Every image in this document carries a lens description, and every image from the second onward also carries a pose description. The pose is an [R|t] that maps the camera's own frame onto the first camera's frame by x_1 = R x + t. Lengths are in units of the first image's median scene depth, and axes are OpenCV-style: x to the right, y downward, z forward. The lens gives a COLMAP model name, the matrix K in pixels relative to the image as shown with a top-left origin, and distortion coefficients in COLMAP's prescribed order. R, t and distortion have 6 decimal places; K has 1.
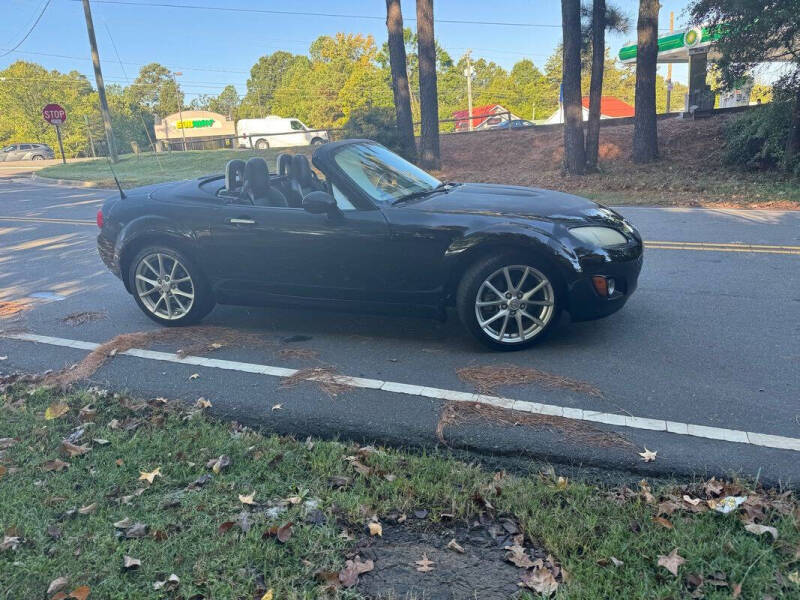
lens RADIAL K [[560.0, 0, 400.0], [0, 560.0, 300.0], [0, 0, 1]] dist [0.054561, -0.080778]
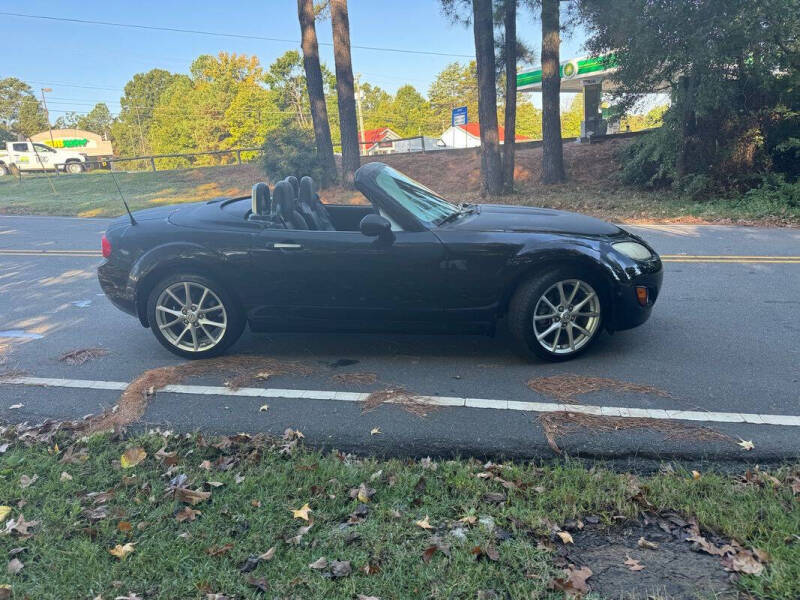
lens RADIAL K [[560.0, 0, 400.0], [0, 560.0, 300.0], [0, 0, 1]] dist [0.054561, -0.080778]
pose [[0.981559, -0.042537, 0.186369, -0.269761], [0.049153, 0.998309, -0.031022, -0.005895], [-0.184734, 0.039610, 0.981990, 0.012048]]
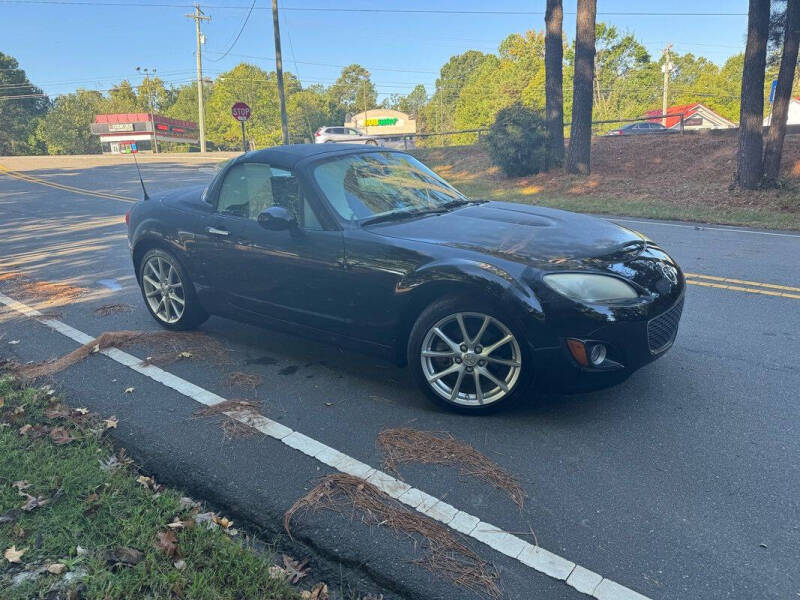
lens RADIAL K [[560.0, 0, 400.0], [0, 560.0, 300.0], [0, 0, 1]] dist [0.054561, -0.080778]
pose [[0.952076, 0.104266, -0.287542, 0.296022], [-0.103603, 0.994464, 0.017567, -0.072792], [0.287782, 0.013065, 0.957607, 0.174548]]
